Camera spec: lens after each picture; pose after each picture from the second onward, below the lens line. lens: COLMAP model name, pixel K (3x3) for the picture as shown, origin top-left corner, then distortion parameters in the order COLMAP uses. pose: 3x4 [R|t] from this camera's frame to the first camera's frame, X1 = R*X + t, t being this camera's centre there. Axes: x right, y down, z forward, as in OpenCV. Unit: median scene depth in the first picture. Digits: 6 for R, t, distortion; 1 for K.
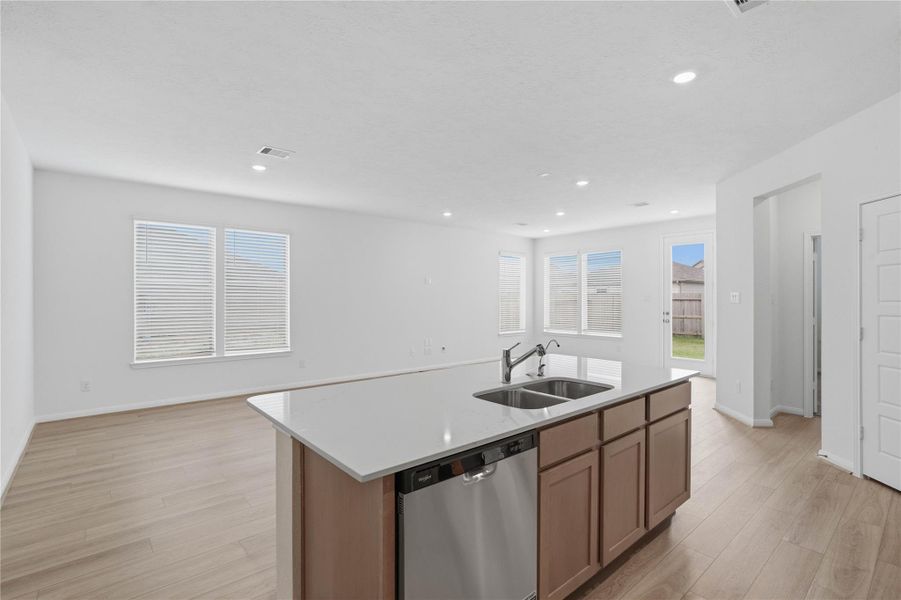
lens RADIAL K [[424.7, 0, 452.2], [0, 424.7, 302.2], [0, 0, 1]] dist [-0.009585, 0.005287]
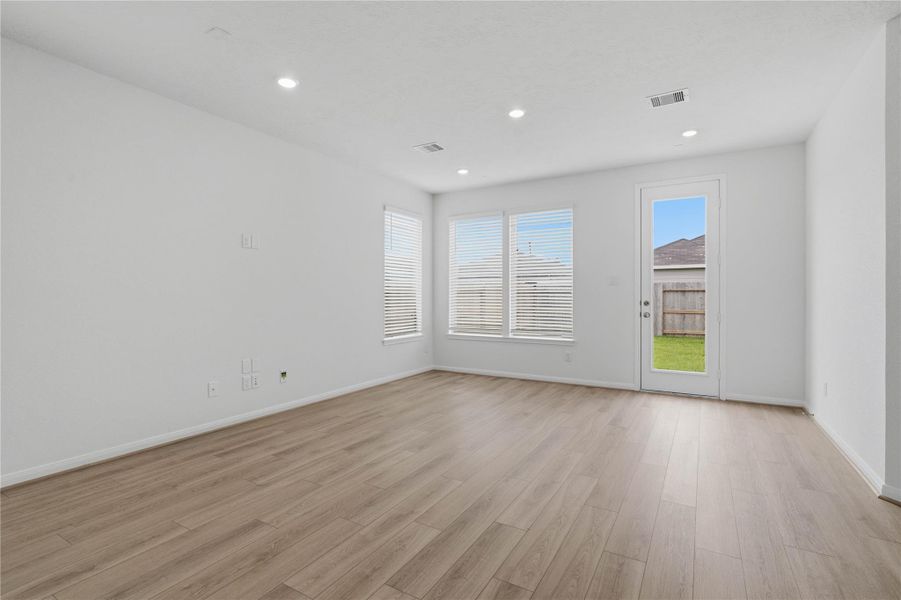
lens RADIAL K [[424.7, 0, 451.6], [0, 424.7, 298.2], [0, 0, 1]] dist [-0.009585, 0.005287]
pose [[0.945119, -0.003093, 0.326712, 0.004450], [0.003656, 0.999993, -0.001107, 0.017067], [-0.326706, 0.002241, 0.945123, 0.444919]]
